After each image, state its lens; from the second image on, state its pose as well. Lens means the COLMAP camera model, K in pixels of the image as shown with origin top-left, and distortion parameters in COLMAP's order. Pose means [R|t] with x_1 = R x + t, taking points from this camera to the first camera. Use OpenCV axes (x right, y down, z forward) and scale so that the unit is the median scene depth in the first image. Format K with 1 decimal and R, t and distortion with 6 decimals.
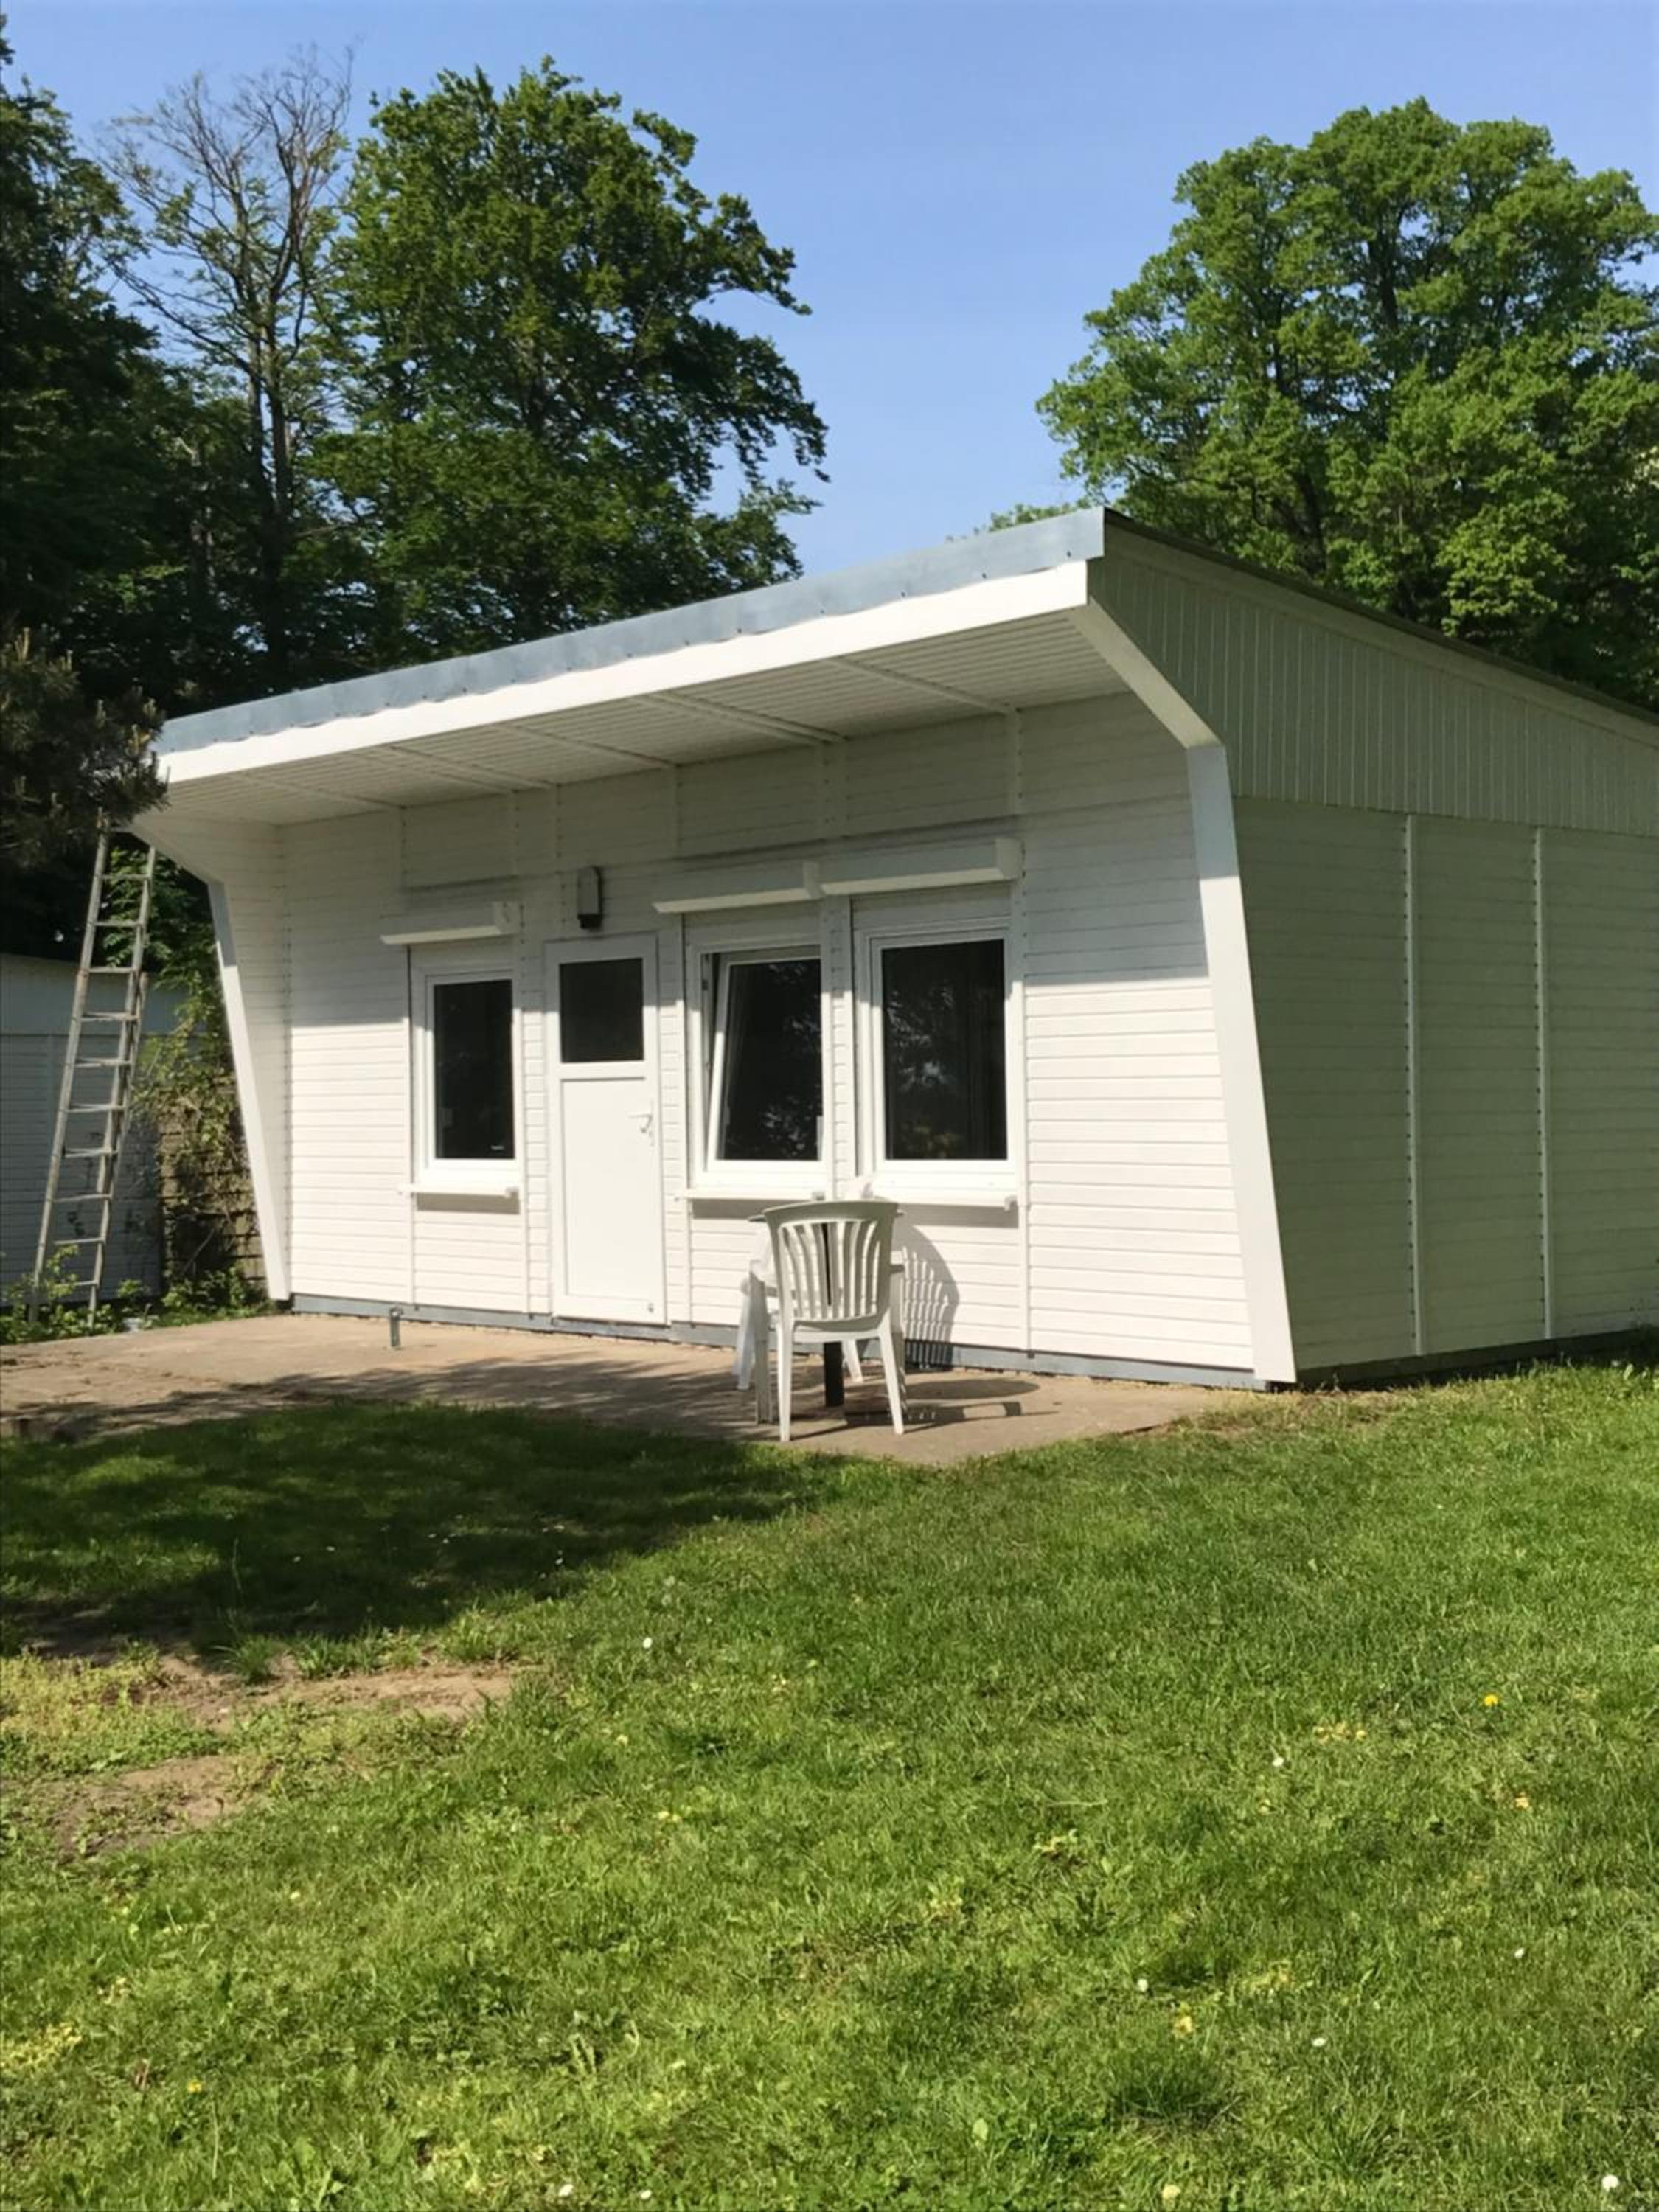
lens RADIAL K [[2097.6, 0, 830.2], [0, 2097.6, 1048.8], [0, 0, 1]] dist [0.121653, -0.297491]
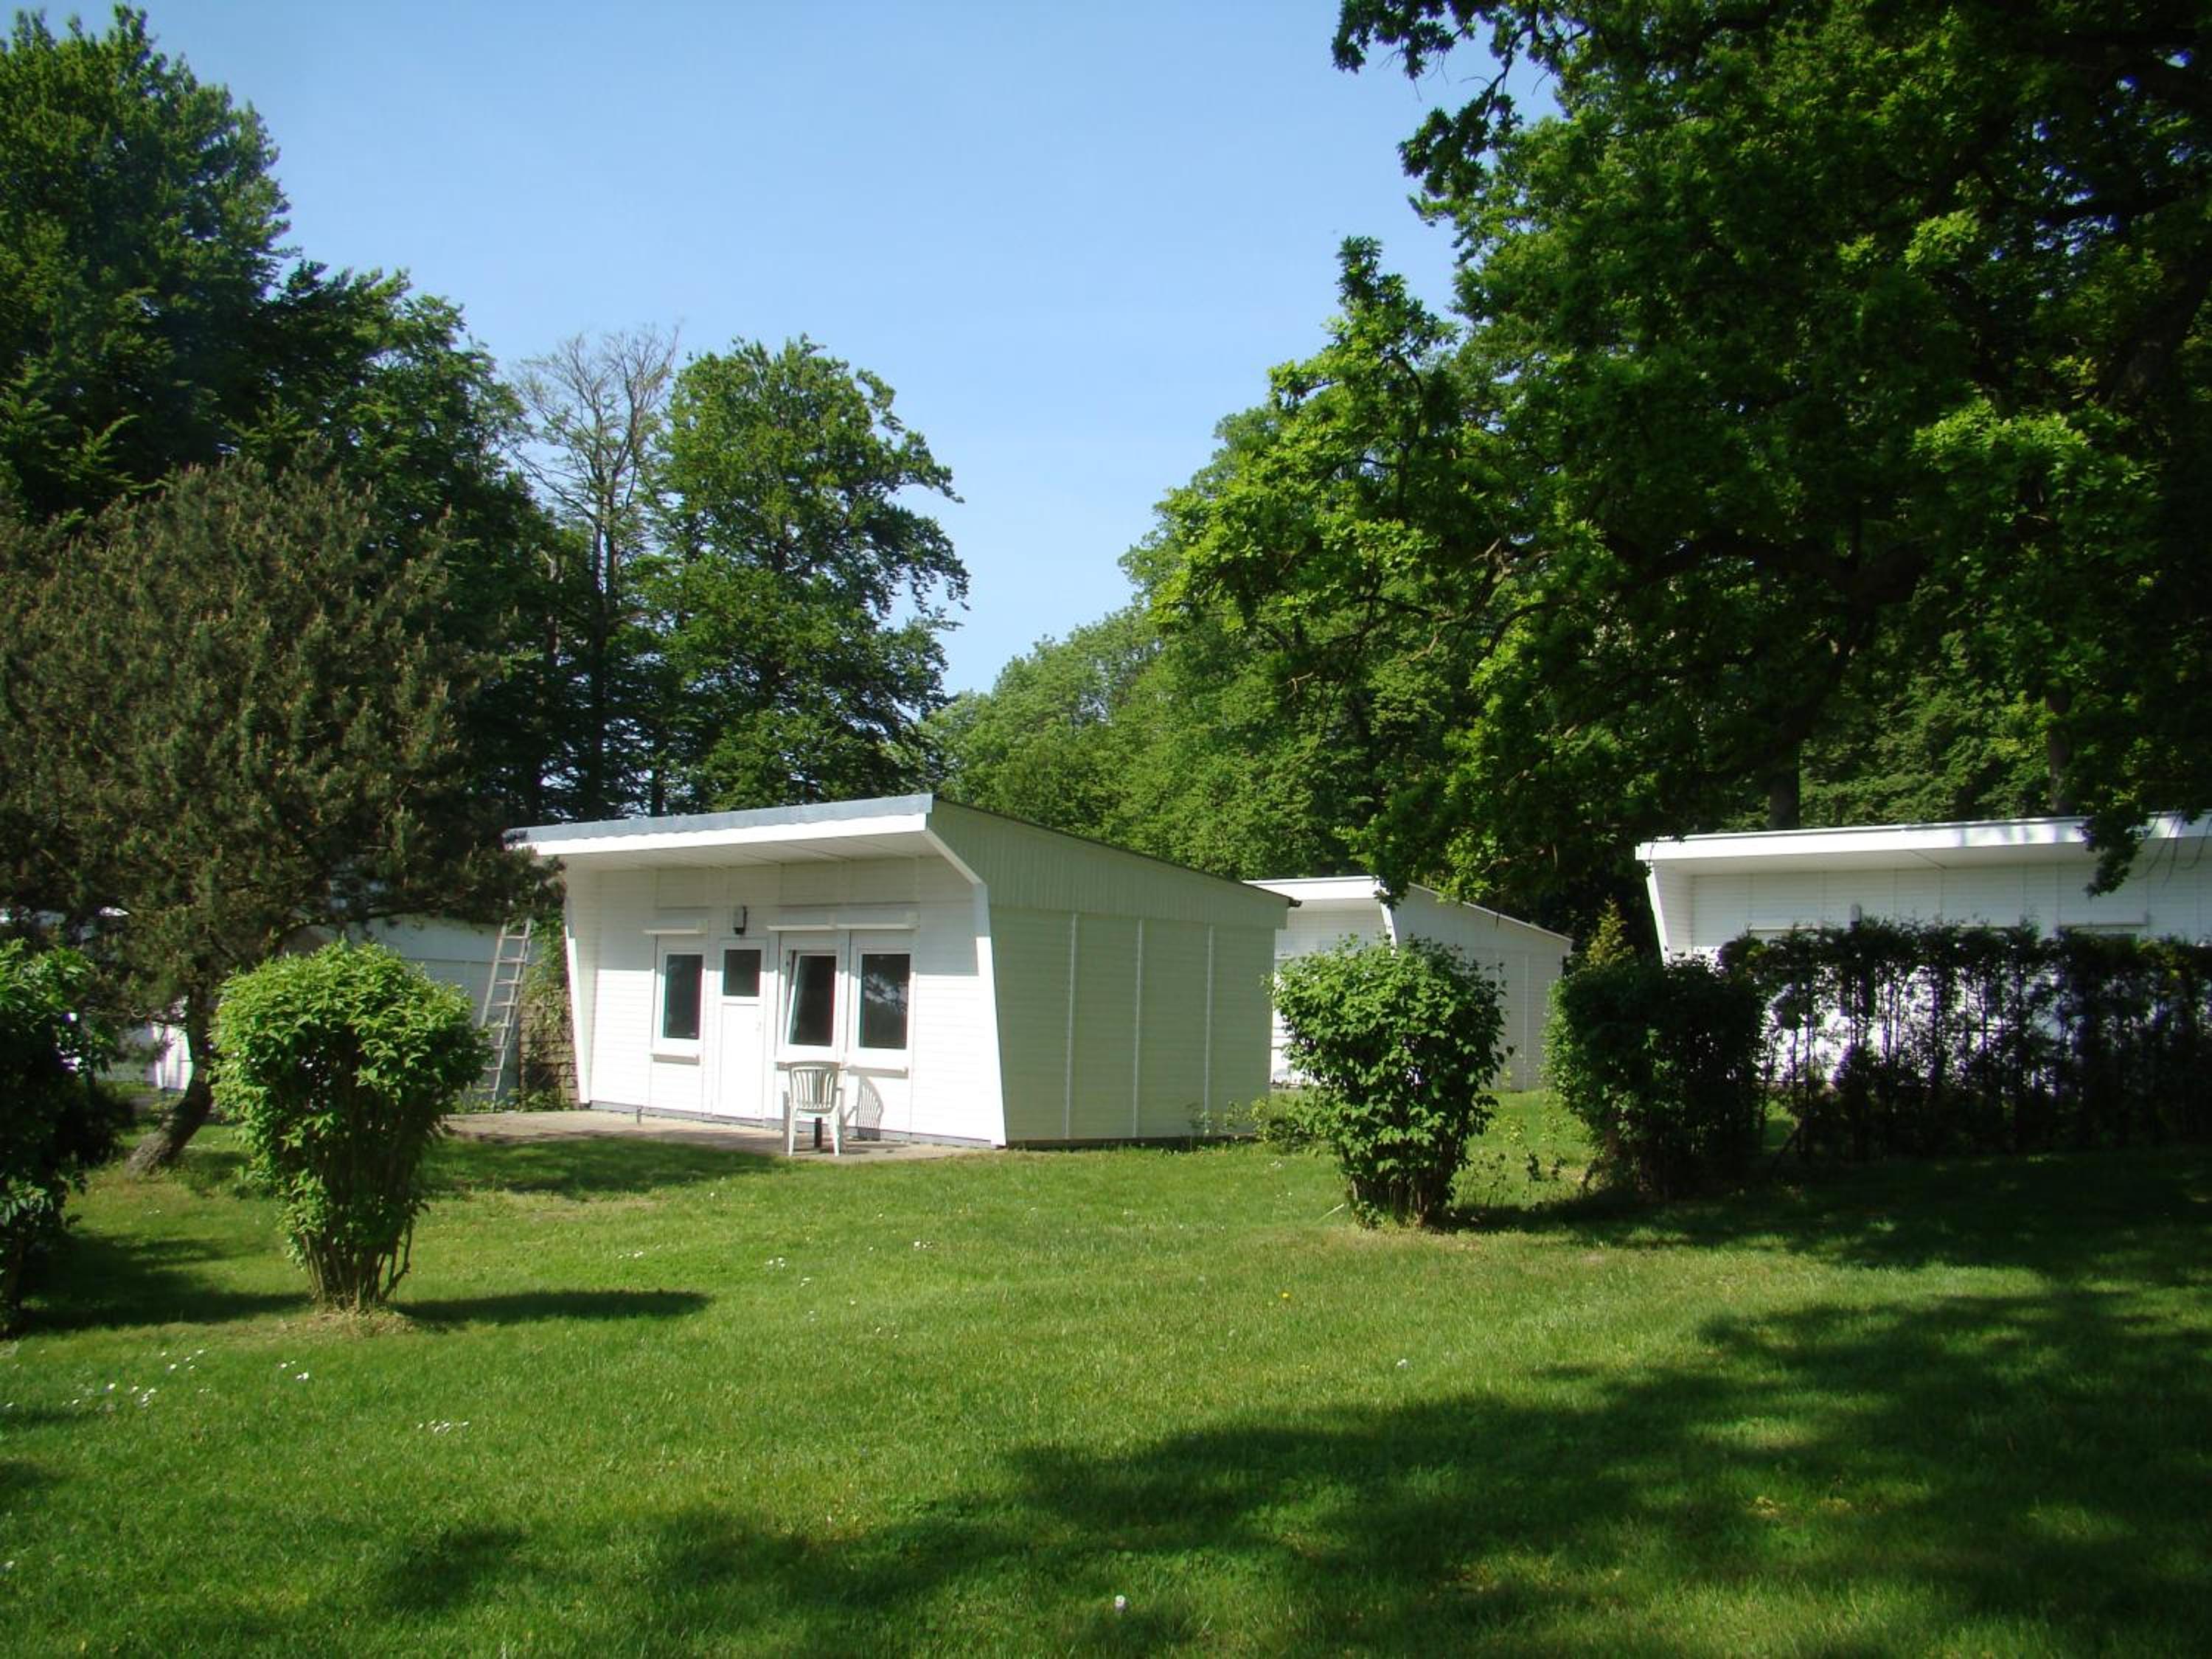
lens RADIAL K [[1794.0, 0, 1106.0], [0, 1794.0, 829.5], [0, 0, 1]] dist [-0.110687, 0.001007]
pose [[0.997943, 0.053204, 0.035770, 0.060543], [-0.050013, 0.995137, -0.084856, -0.008708], [-0.040111, 0.082892, 0.995751, -0.270535]]
